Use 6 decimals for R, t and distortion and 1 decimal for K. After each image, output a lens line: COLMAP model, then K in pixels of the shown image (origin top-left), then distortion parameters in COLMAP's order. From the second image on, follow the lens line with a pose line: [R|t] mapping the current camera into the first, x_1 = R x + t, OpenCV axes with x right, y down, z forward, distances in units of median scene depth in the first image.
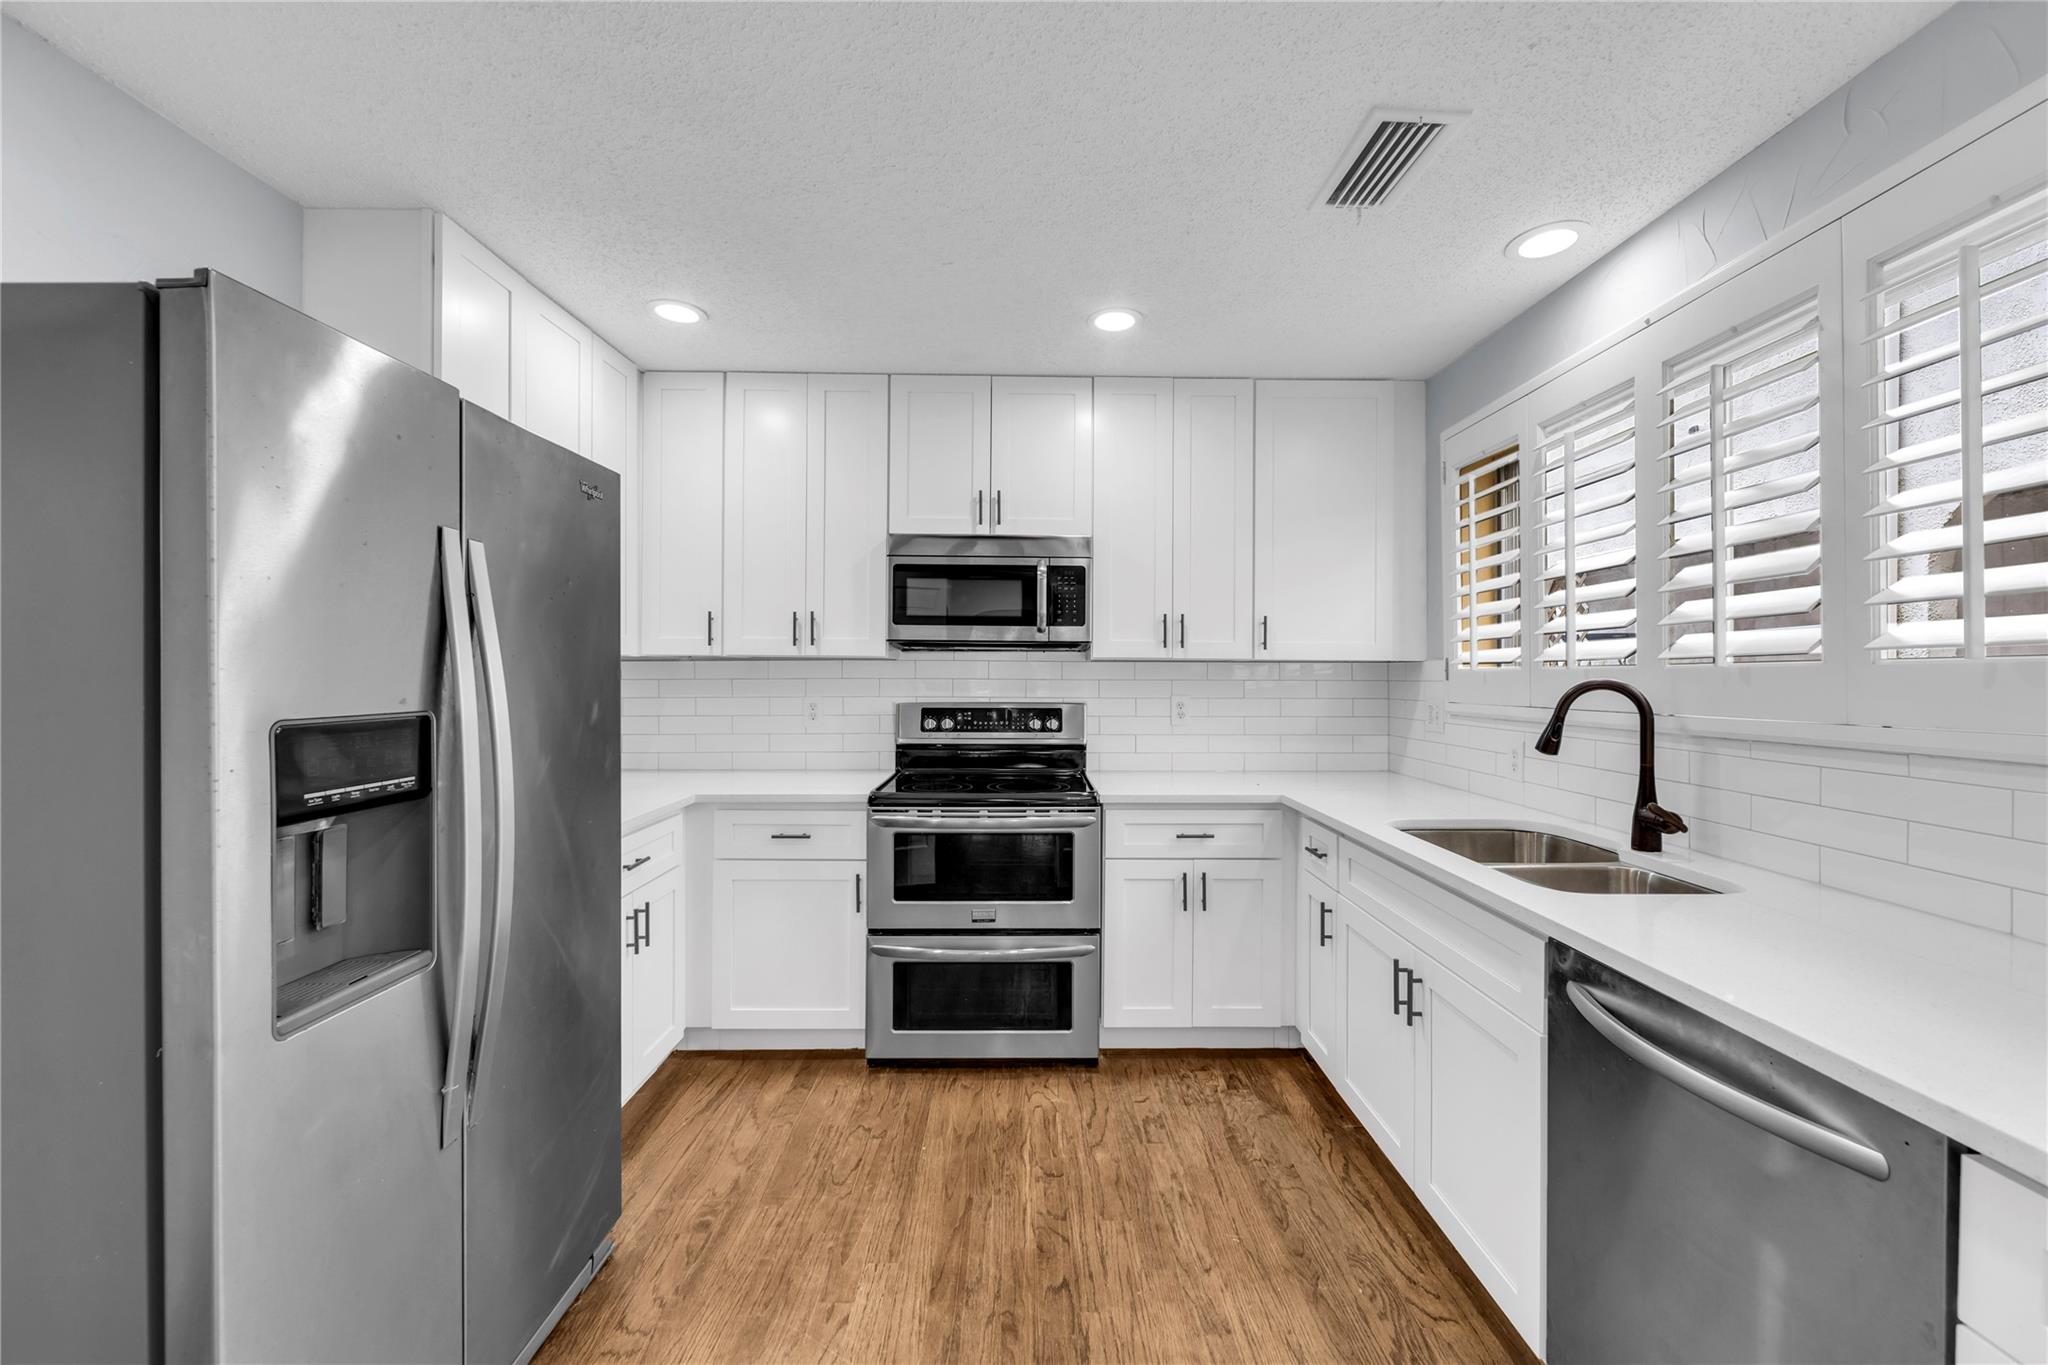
lens RADIAL K [[807.4, 0, 1037.8], [0, 807.4, 675.4], [0, 0, 1]] dist [-0.004100, -0.000370]
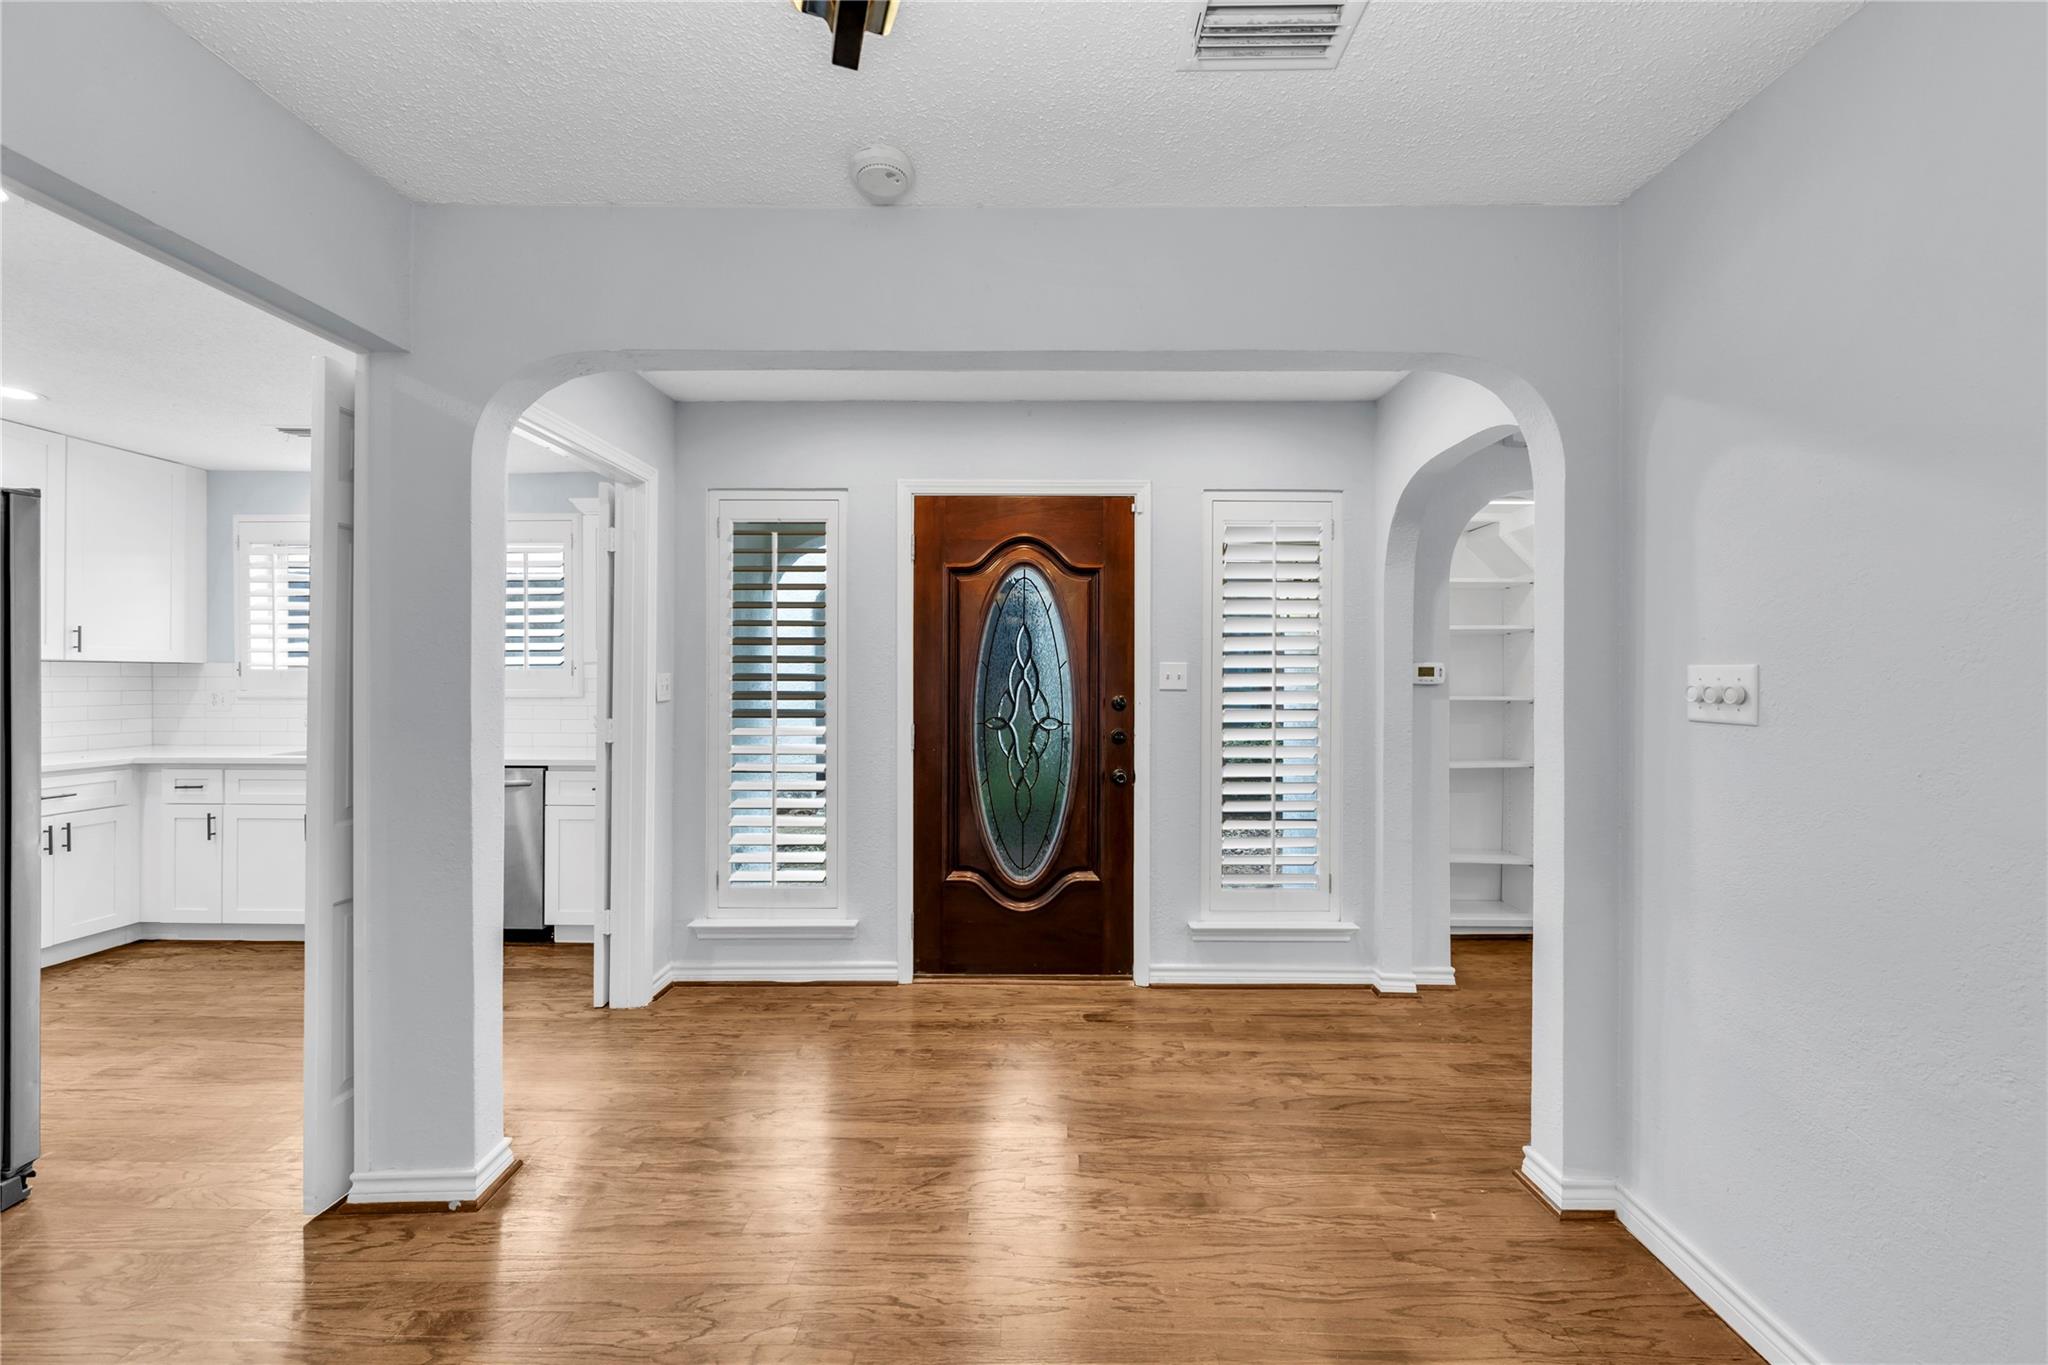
lens RADIAL K [[807.4, 0, 1038.1], [0, 807.4, 680.0], [0, 0, 1]] dist [-0.004100, -0.000370]
pose [[0.031553, -0.004042, 0.999494, -1.042109], [-0.000230, 0.999992, 0.004052, 0.007160], [-0.999502, -0.000358, 0.031552, -0.611903]]
